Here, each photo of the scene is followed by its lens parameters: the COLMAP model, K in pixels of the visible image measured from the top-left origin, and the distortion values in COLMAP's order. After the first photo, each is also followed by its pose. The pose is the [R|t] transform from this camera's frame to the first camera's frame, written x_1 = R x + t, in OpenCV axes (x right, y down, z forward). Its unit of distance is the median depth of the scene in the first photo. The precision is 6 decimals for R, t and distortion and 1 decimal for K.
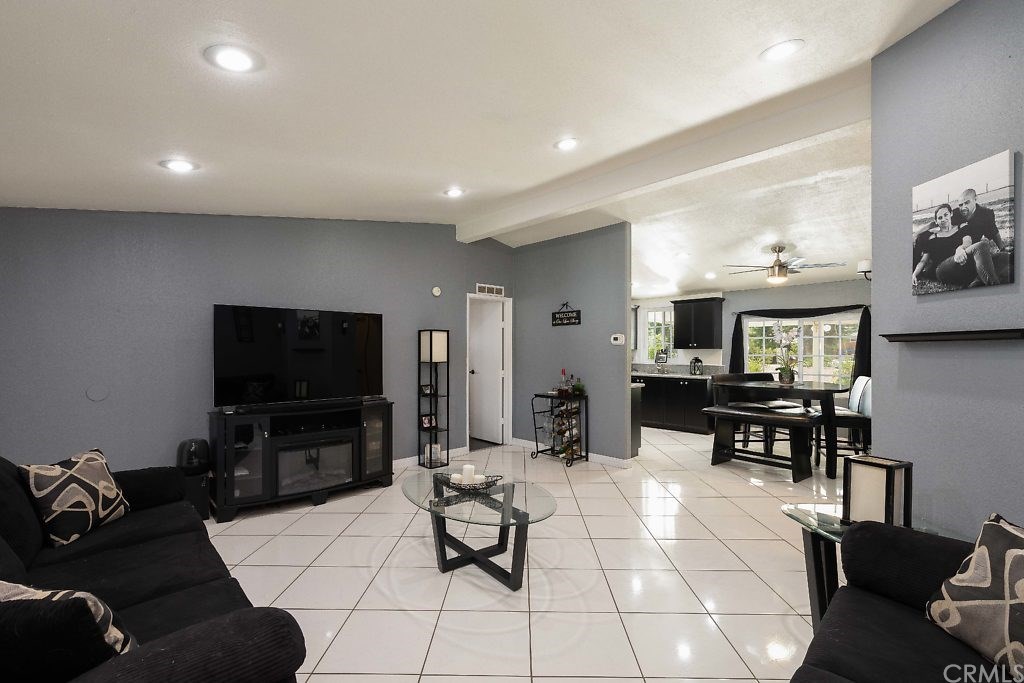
lens RADIAL K [[443.3, 0, 512.0], [0, 443.3, 341.5], [0, 0, 1]] dist [0.002170, 0.000378]
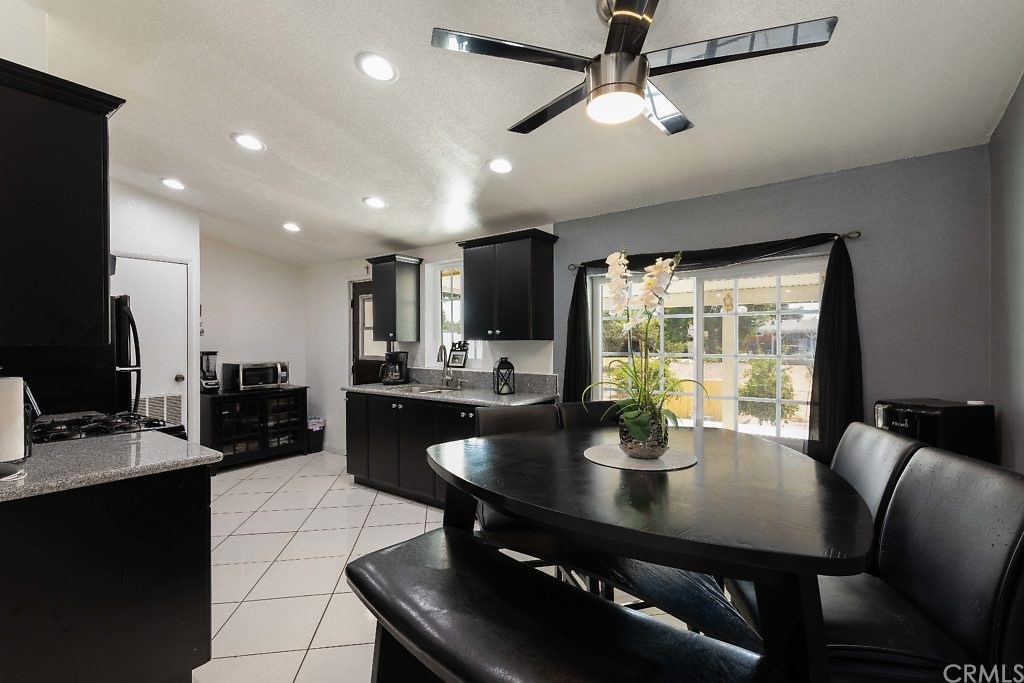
lens RADIAL K [[473.4, 0, 505.7], [0, 473.4, 337.1], [0, 0, 1]] dist [0.000586, -0.000653]
pose [[0.985702, 0.001279, 0.168496, 0.333386], [-0.003048, 0.999943, 0.010239, 0.007404], [-0.168473, -0.010607, 0.985649, 0.493426]]
